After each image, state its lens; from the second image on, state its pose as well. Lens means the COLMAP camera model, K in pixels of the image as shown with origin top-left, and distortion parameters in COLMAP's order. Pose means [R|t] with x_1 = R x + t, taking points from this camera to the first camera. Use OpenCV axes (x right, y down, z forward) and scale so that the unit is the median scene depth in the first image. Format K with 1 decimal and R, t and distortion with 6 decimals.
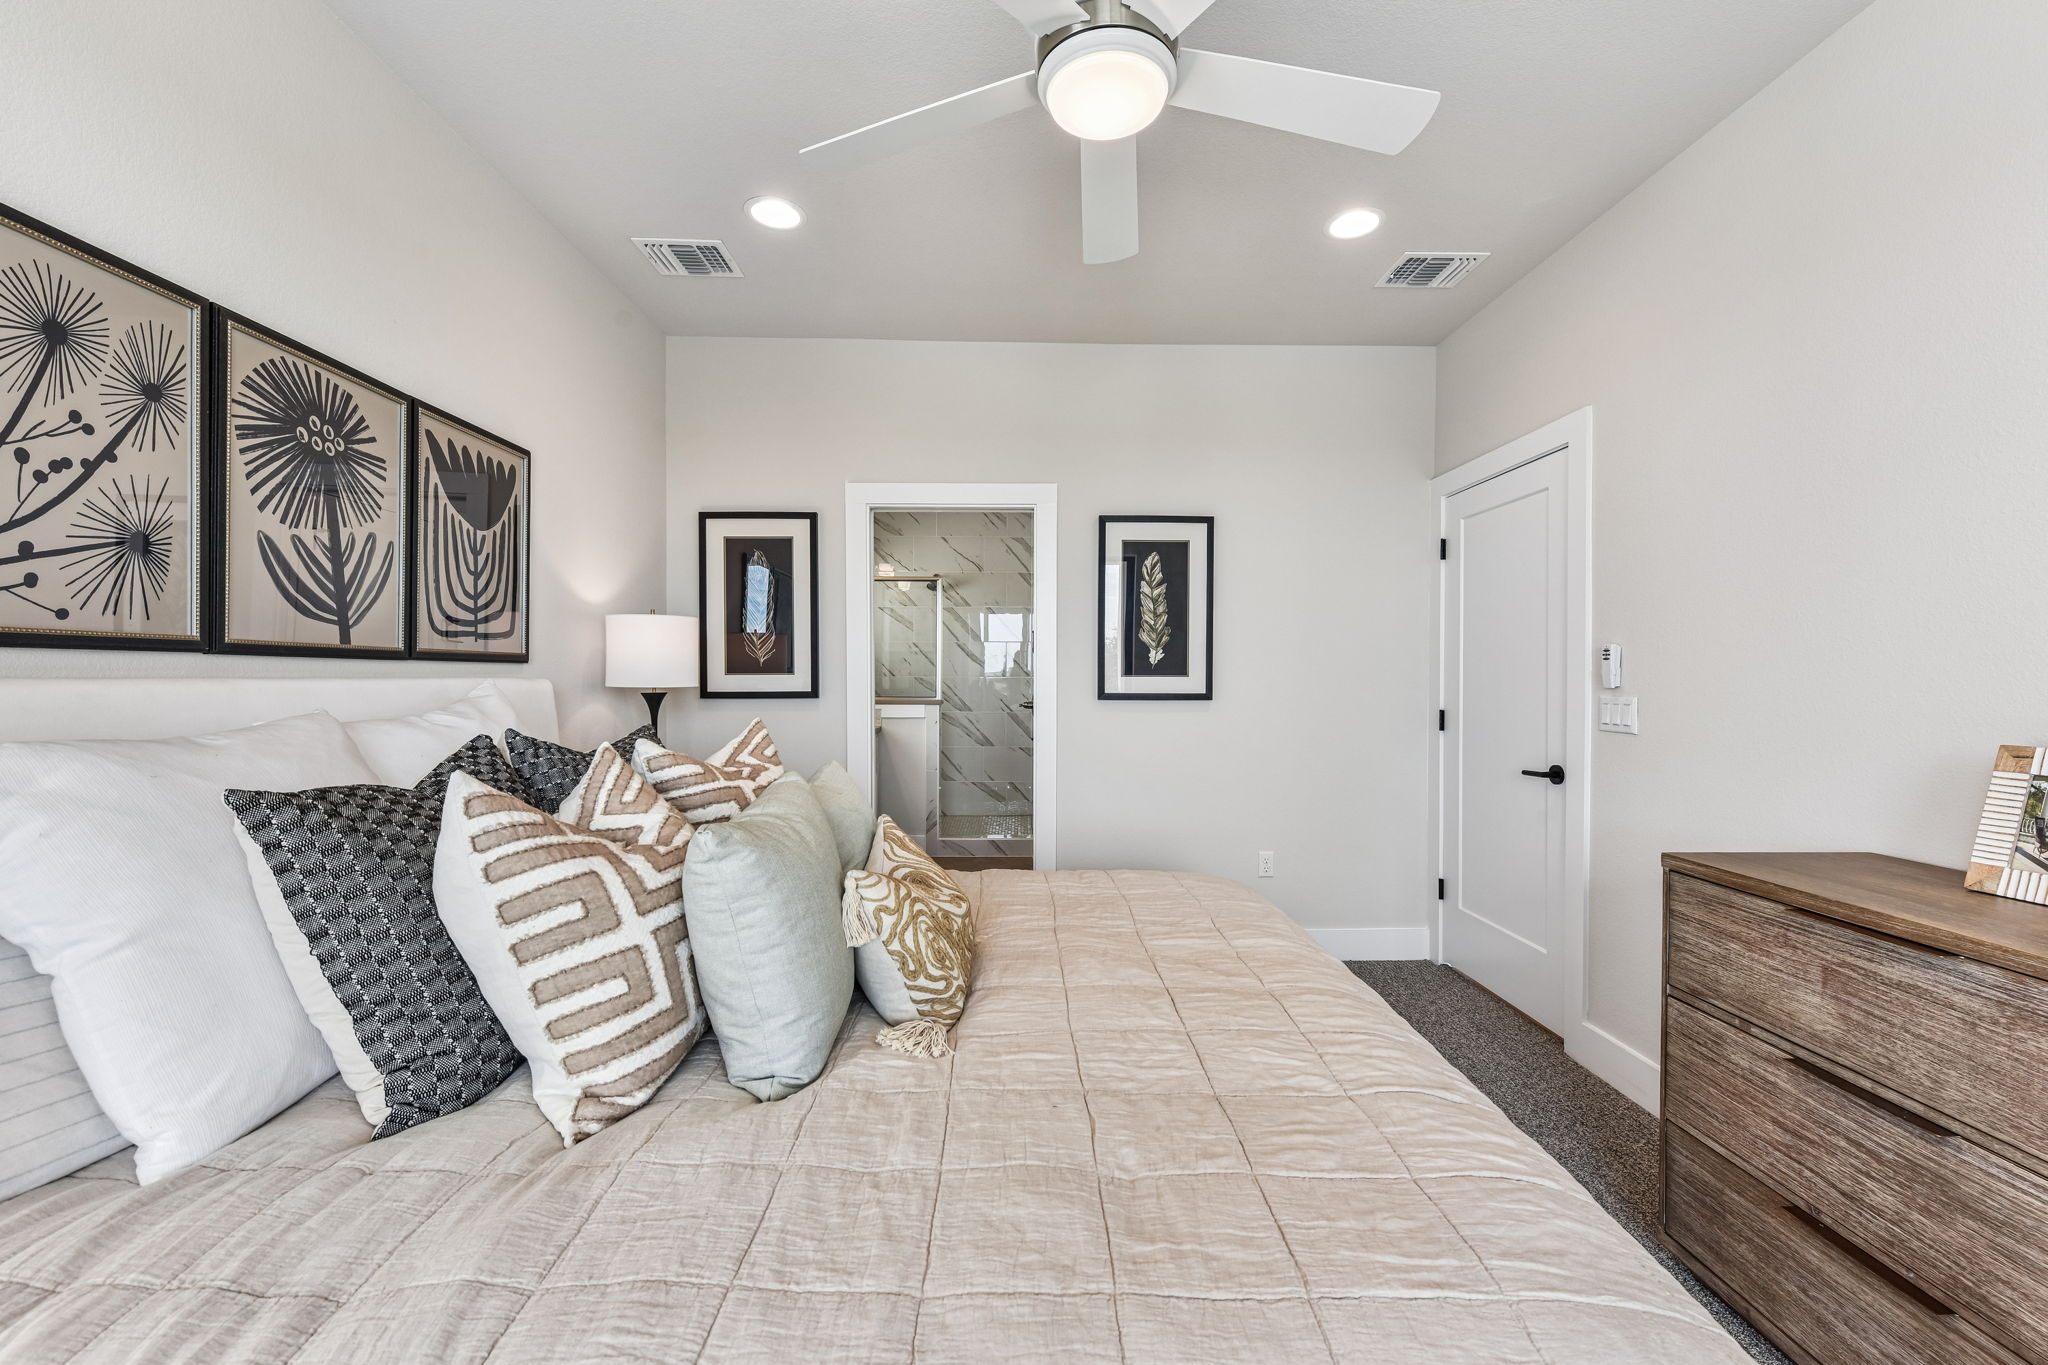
lens RADIAL K [[819.6, 0, 1039.1], [0, 819.6, 684.9], [0, 0, 1]] dist [0.002308, -0.000609]
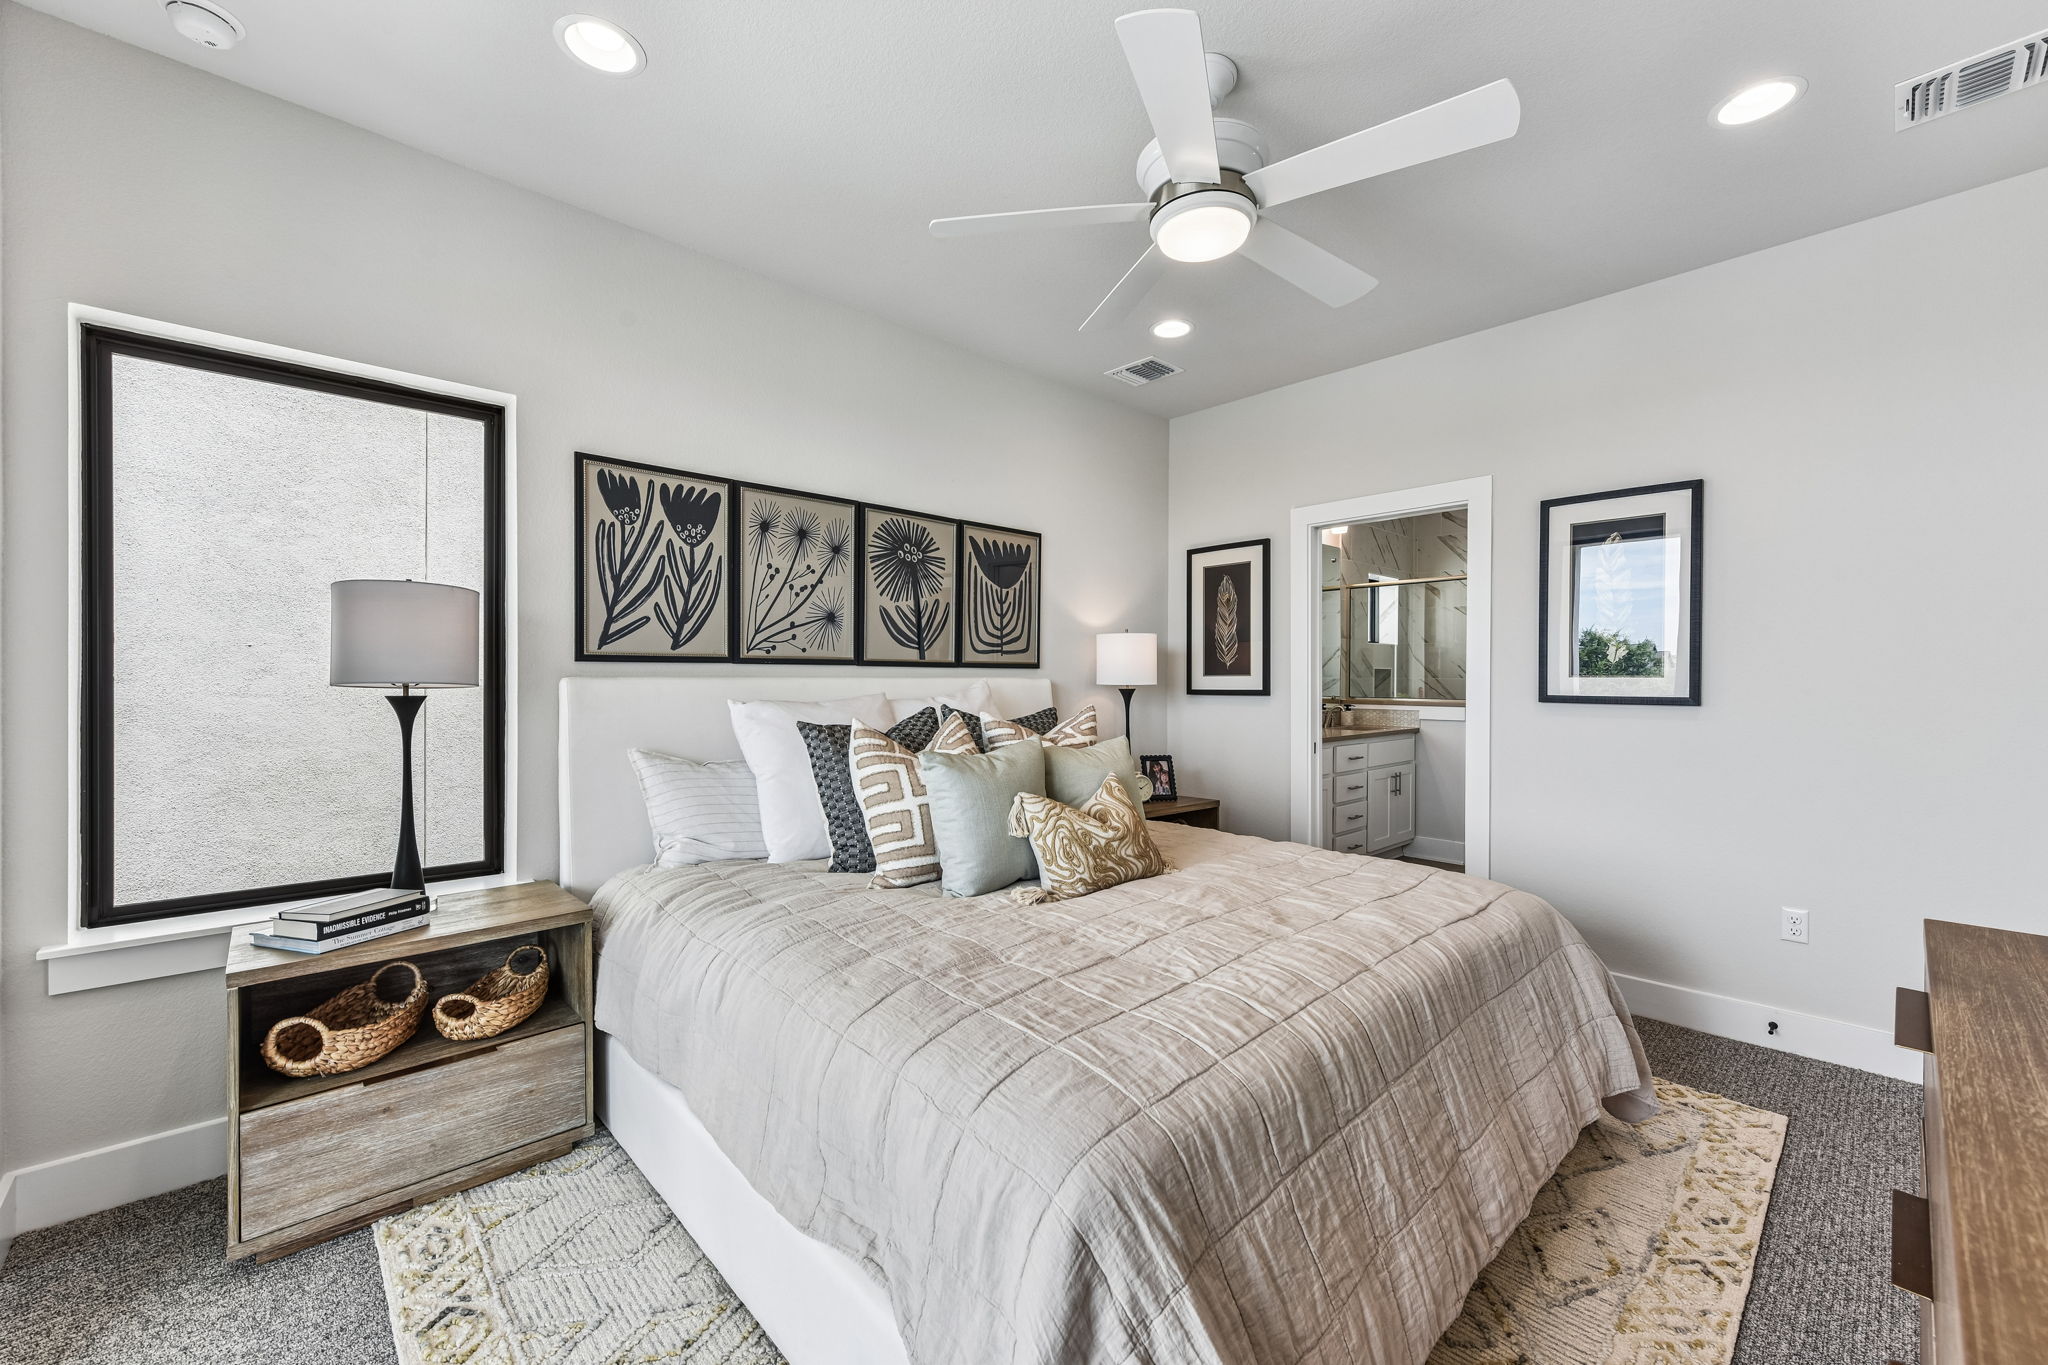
lens RADIAL K [[819.6, 0, 1039.1], [0, 819.6, 684.9], [0, 0, 1]] dist [0.002308, -0.000609]
pose [[0.661503, 0.005042, -0.749925, 0.811657], [-0.008556, 0.999963, -0.000824, 0.008769], [0.749893, 0.006961, 0.661522, -0.054523]]
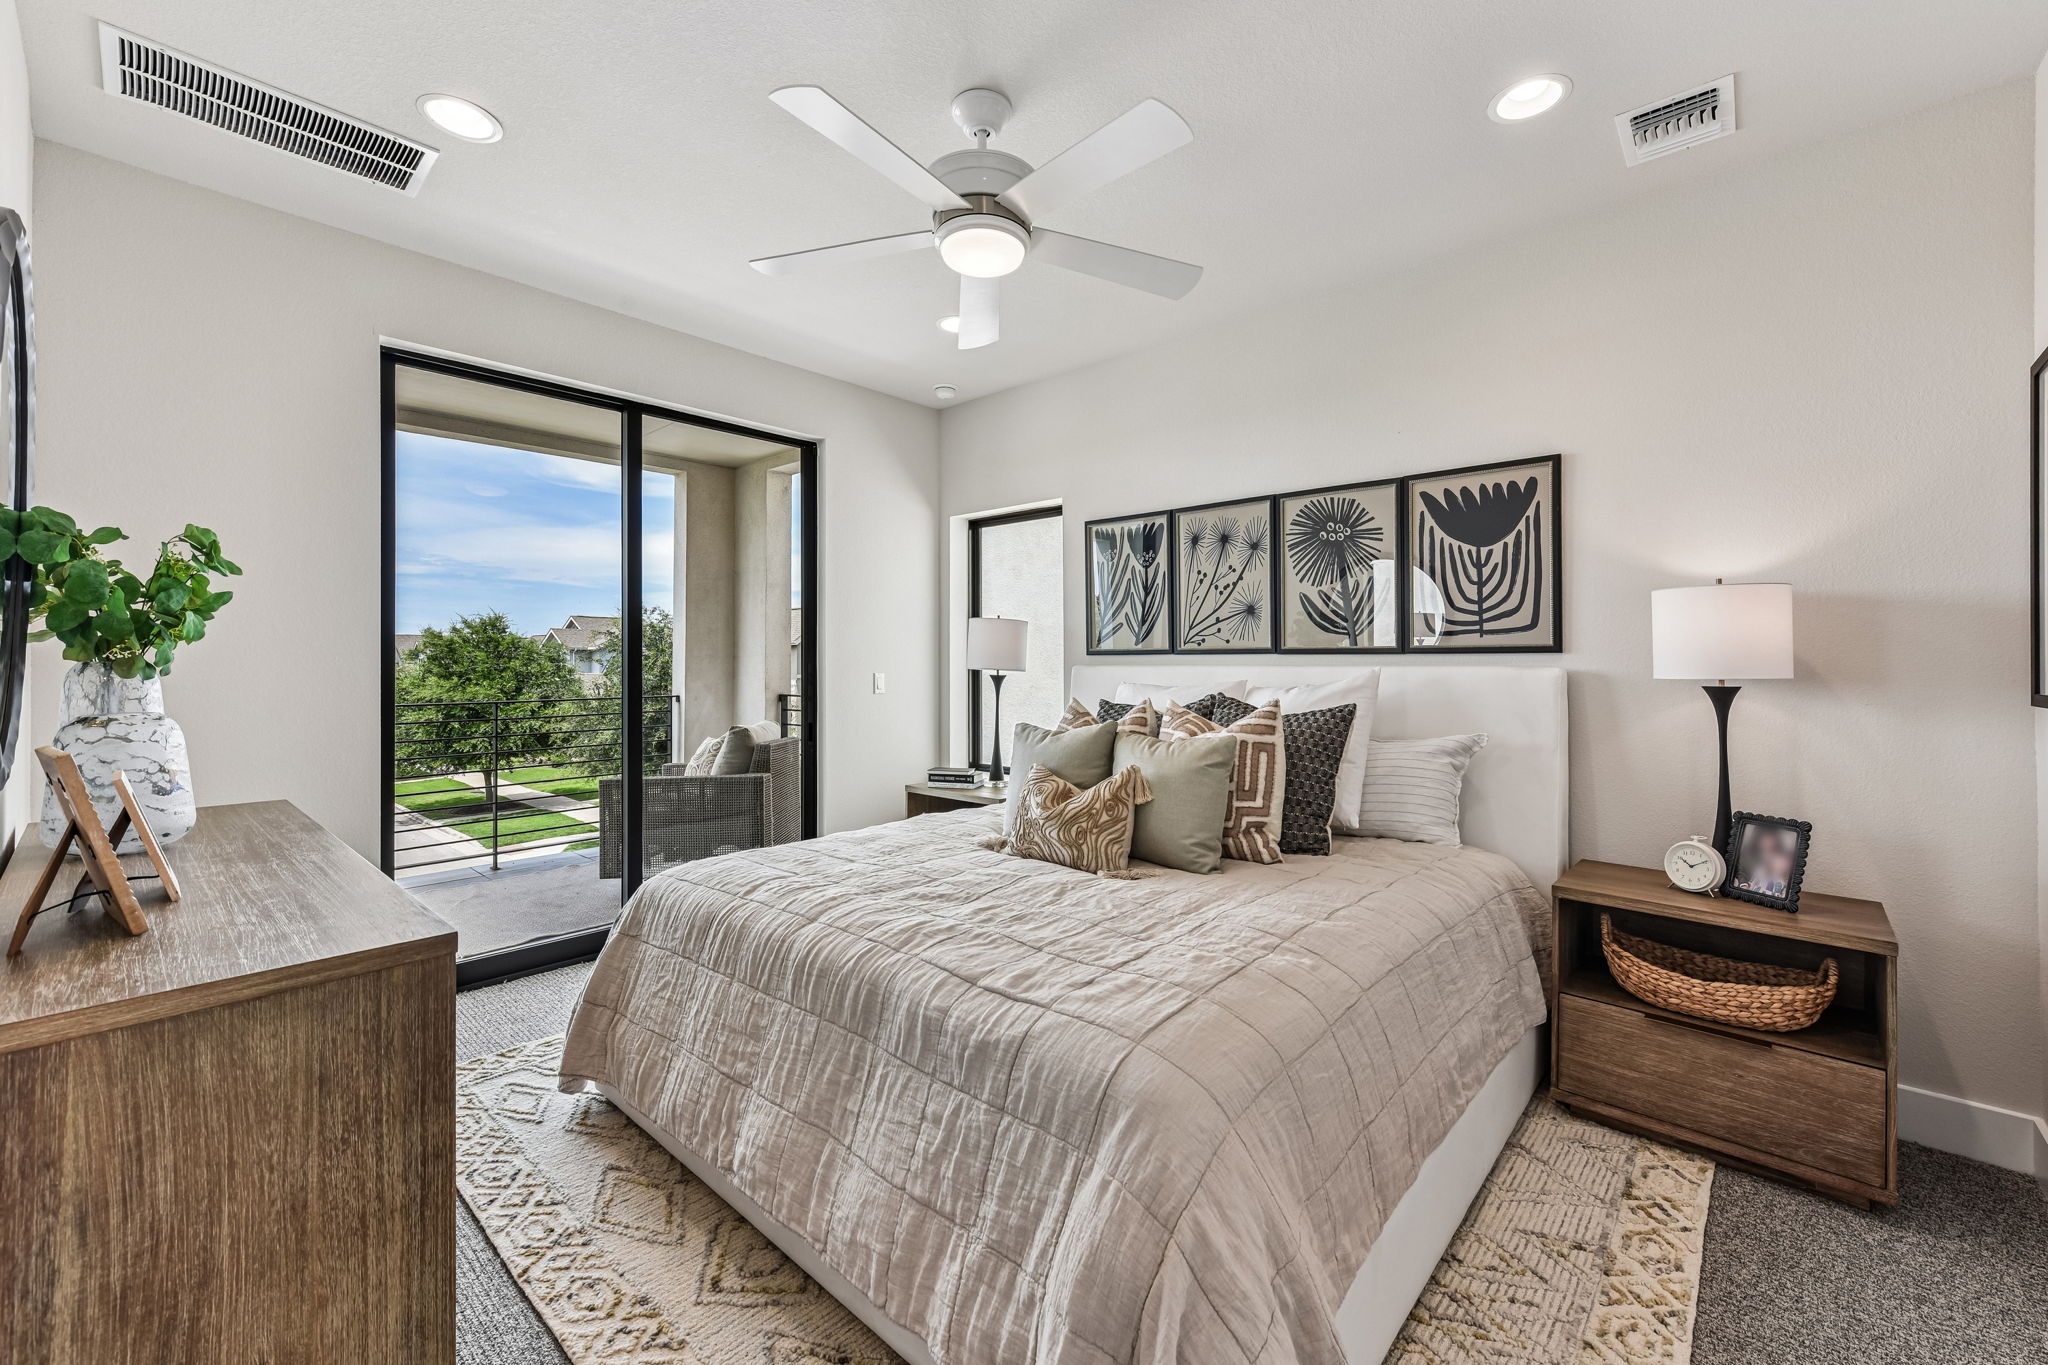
lens RADIAL K [[835.2, 0, 1011.4], [0, 835.2, 663.1], [0, 0, 1]] dist [0.000008, -0.000180]
pose [[-0.715329, -0.004435, -0.698773, 0.943906], [-0.010865, 0.999930, 0.004775, -0.015936], [0.698703, 0.011008, -0.715327, 1.879482]]
